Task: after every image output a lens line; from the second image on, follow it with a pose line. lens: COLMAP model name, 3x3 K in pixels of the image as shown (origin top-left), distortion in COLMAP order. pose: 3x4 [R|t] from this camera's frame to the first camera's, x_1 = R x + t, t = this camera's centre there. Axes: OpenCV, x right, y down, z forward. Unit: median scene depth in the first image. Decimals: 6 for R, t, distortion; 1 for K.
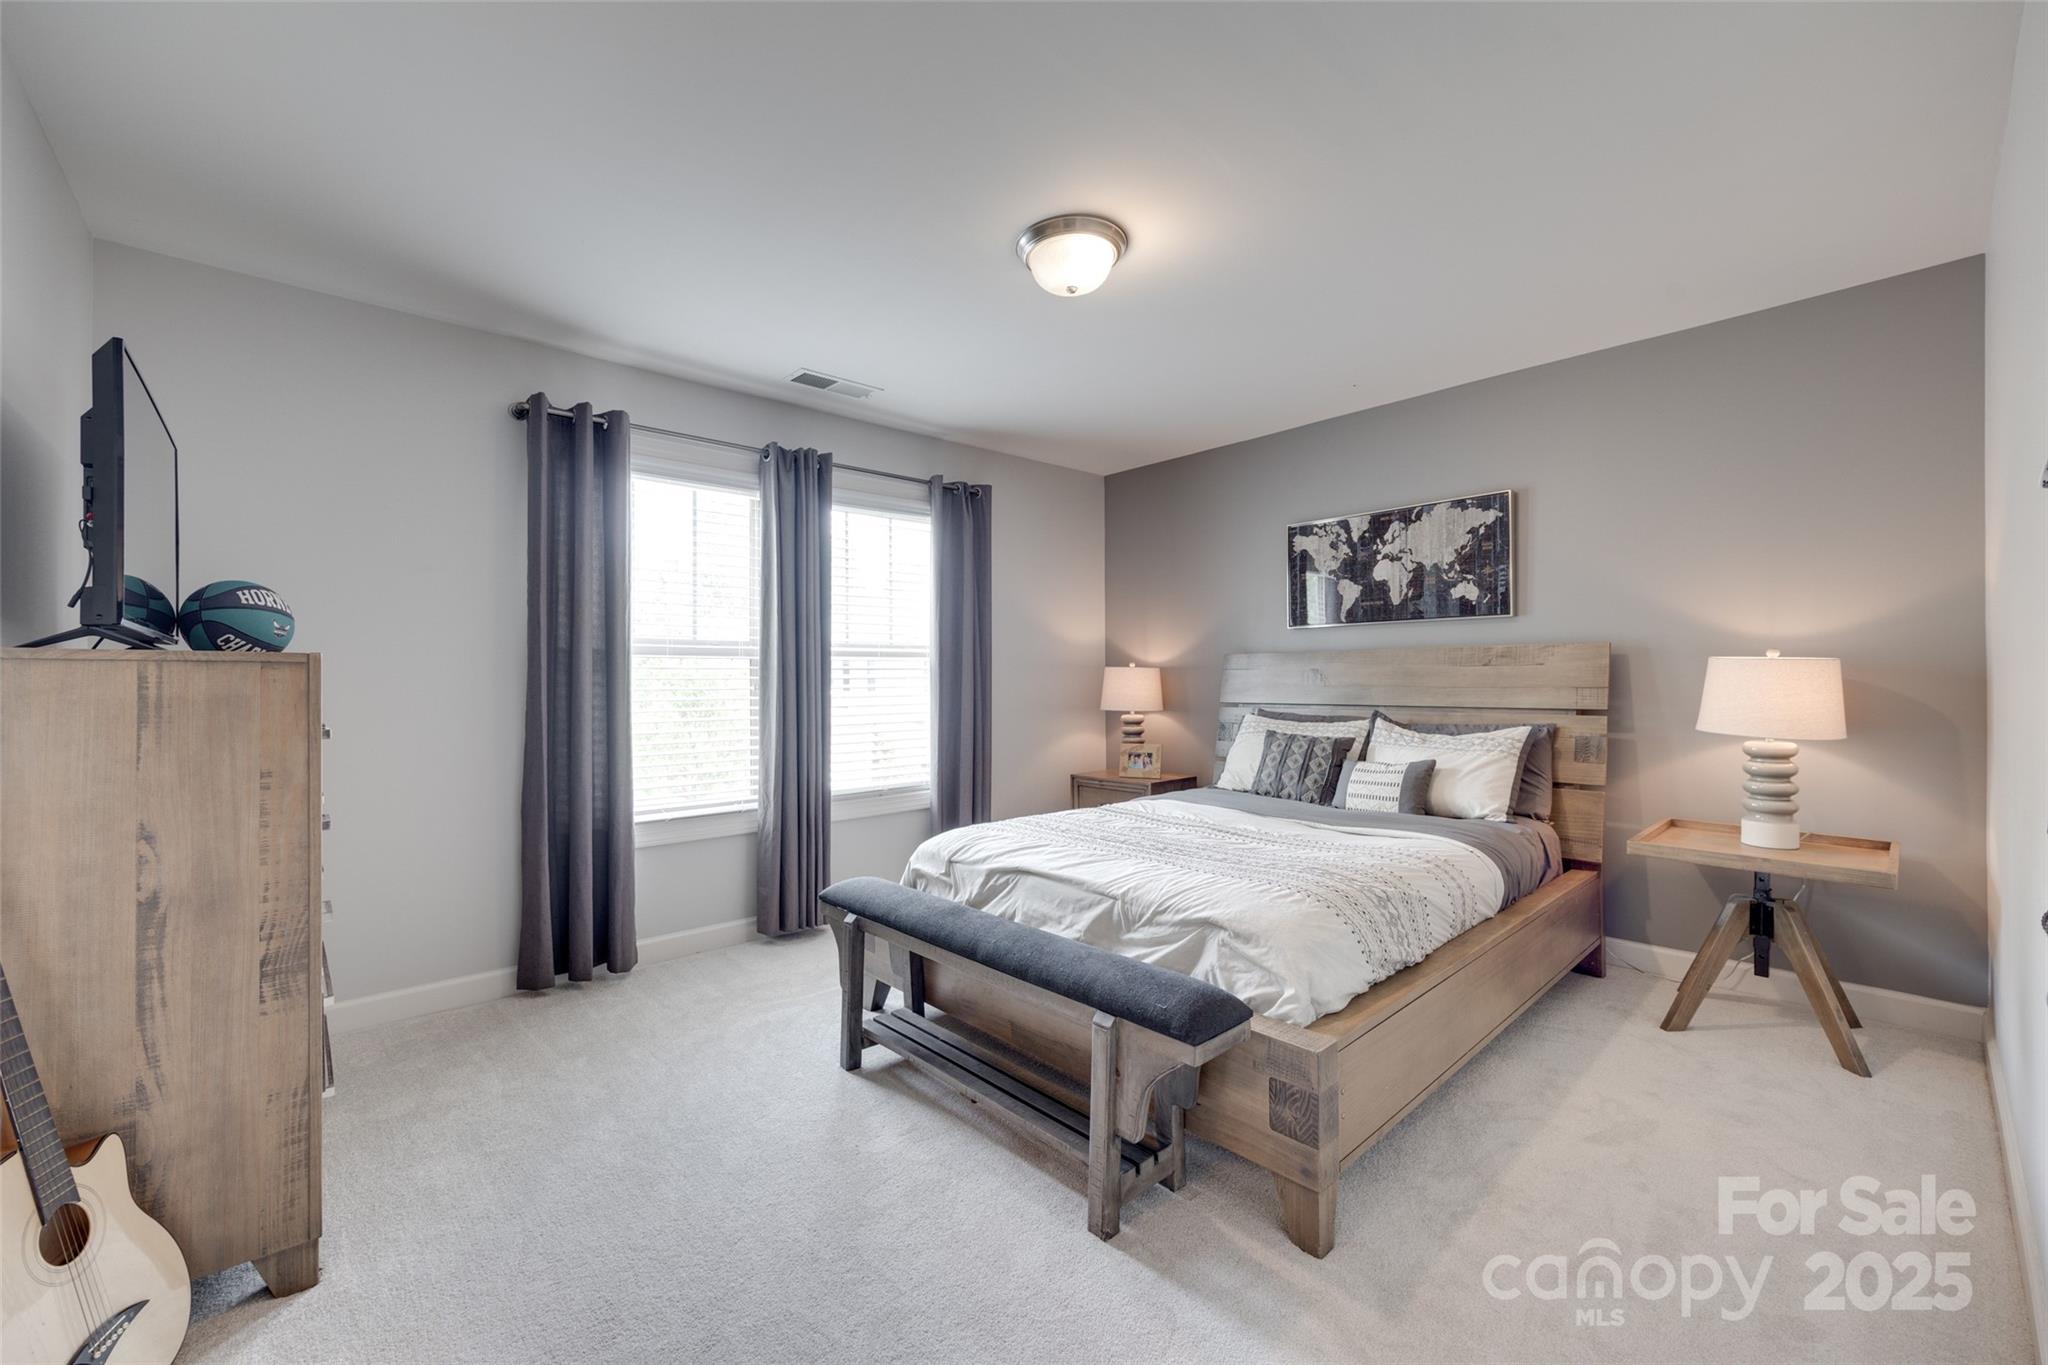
lens RADIAL K [[823.7, 0, 1043.6], [0, 823.7, 688.1], [0, 0, 1]] dist [-0.003842, -0.000107]
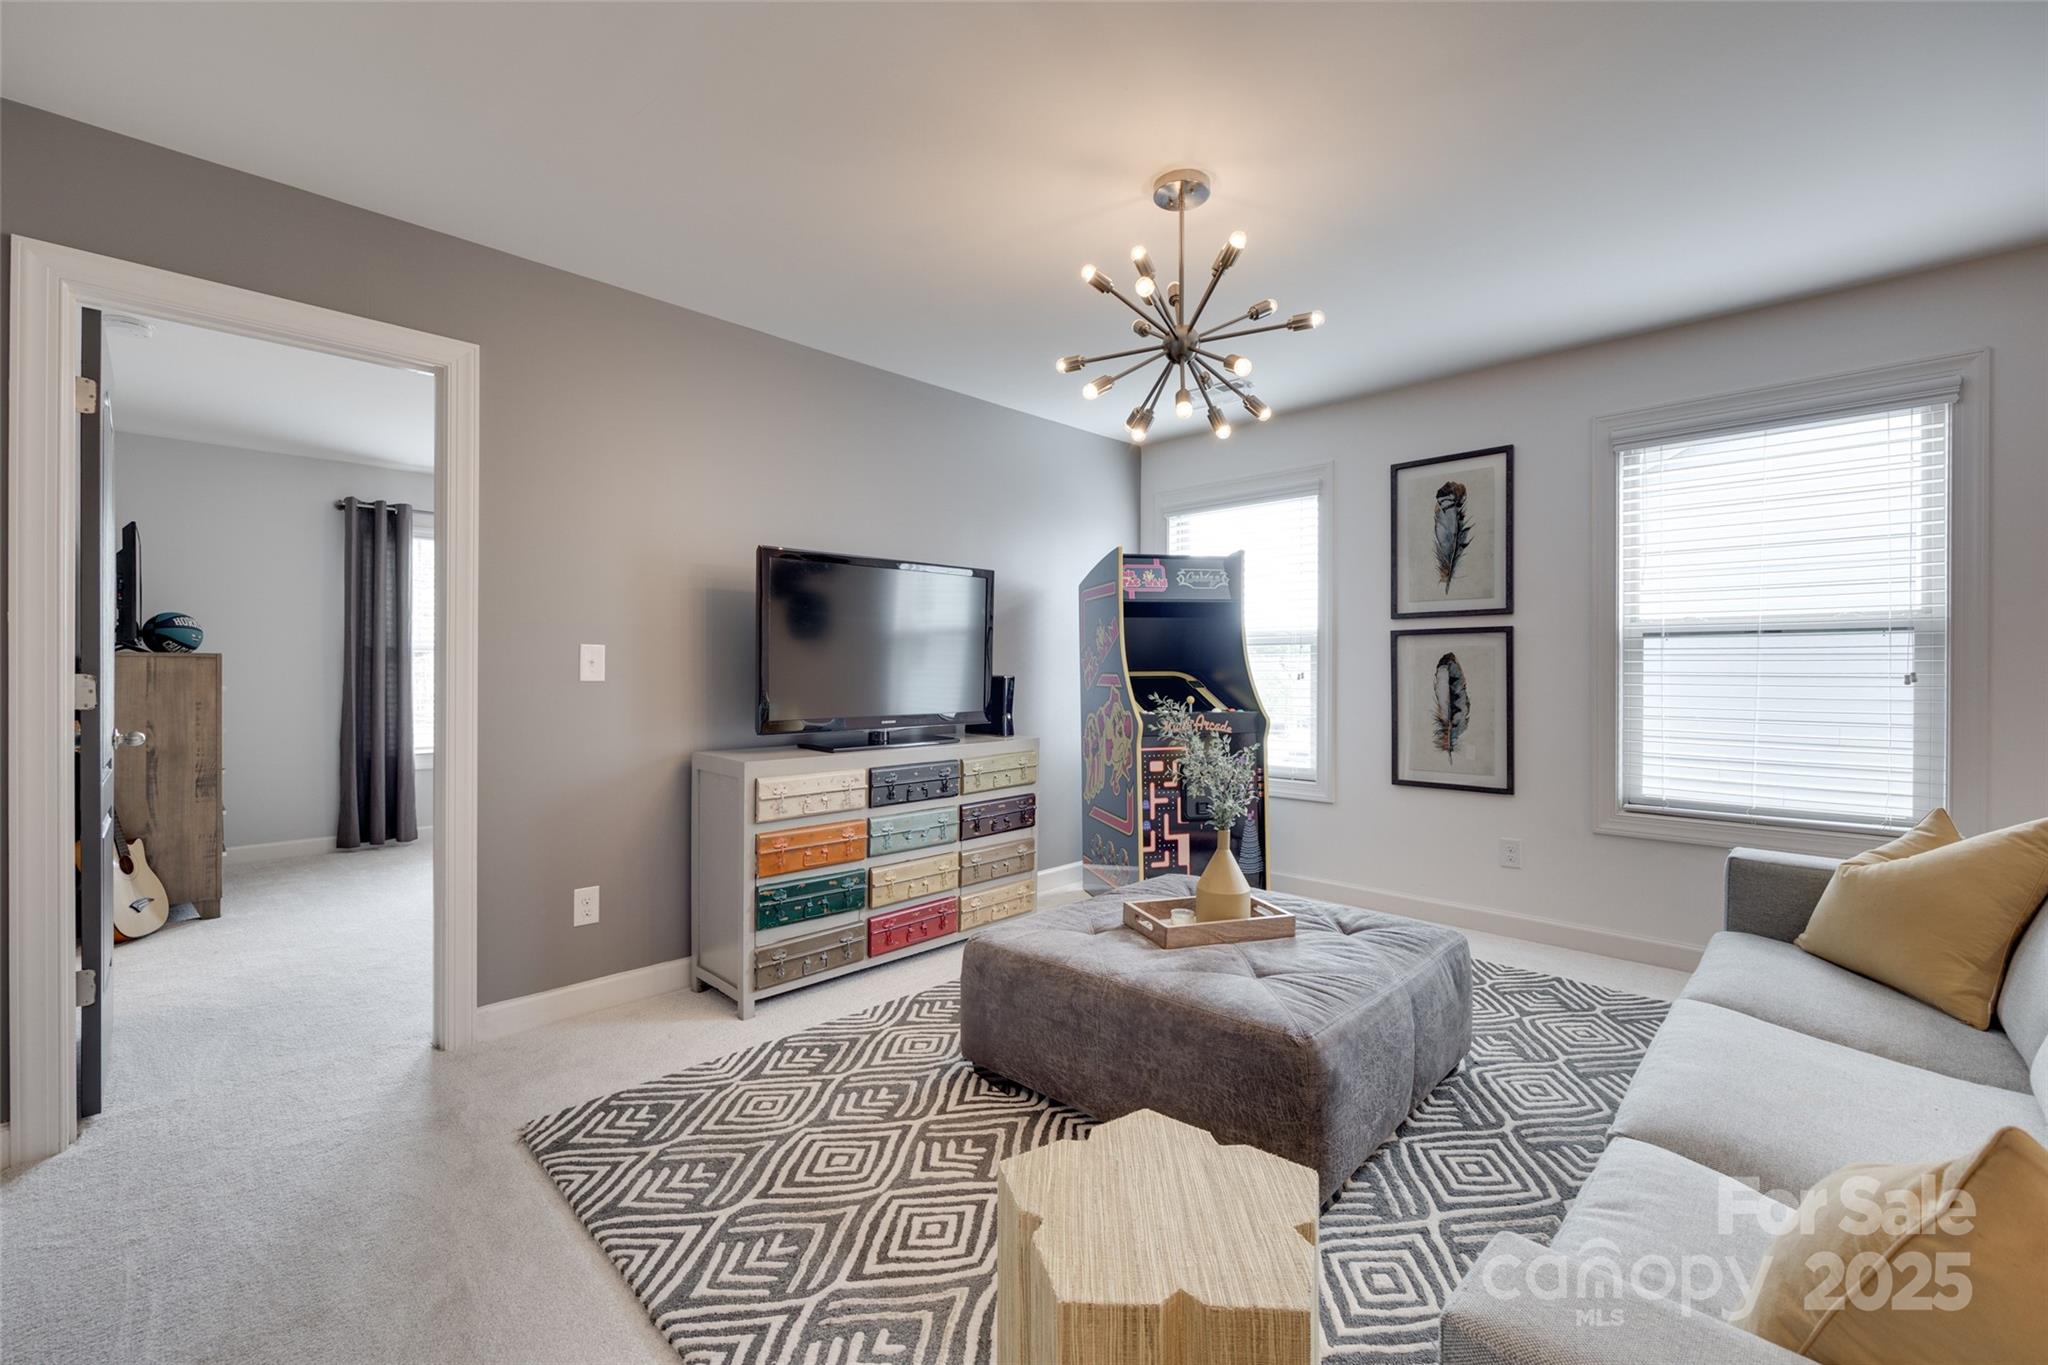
lens RADIAL K [[823.7, 0, 1002.3], [0, 823.7, 679.8], [0, 0, 1]] dist [-0.003842, -0.000107]
pose [[0.998442, 0.004957, 0.055573, 0.844214], [-0.005081, 0.999985, 0.002095, 0.011630], [-0.055562, -0.002374, 0.998452, -1.018045]]
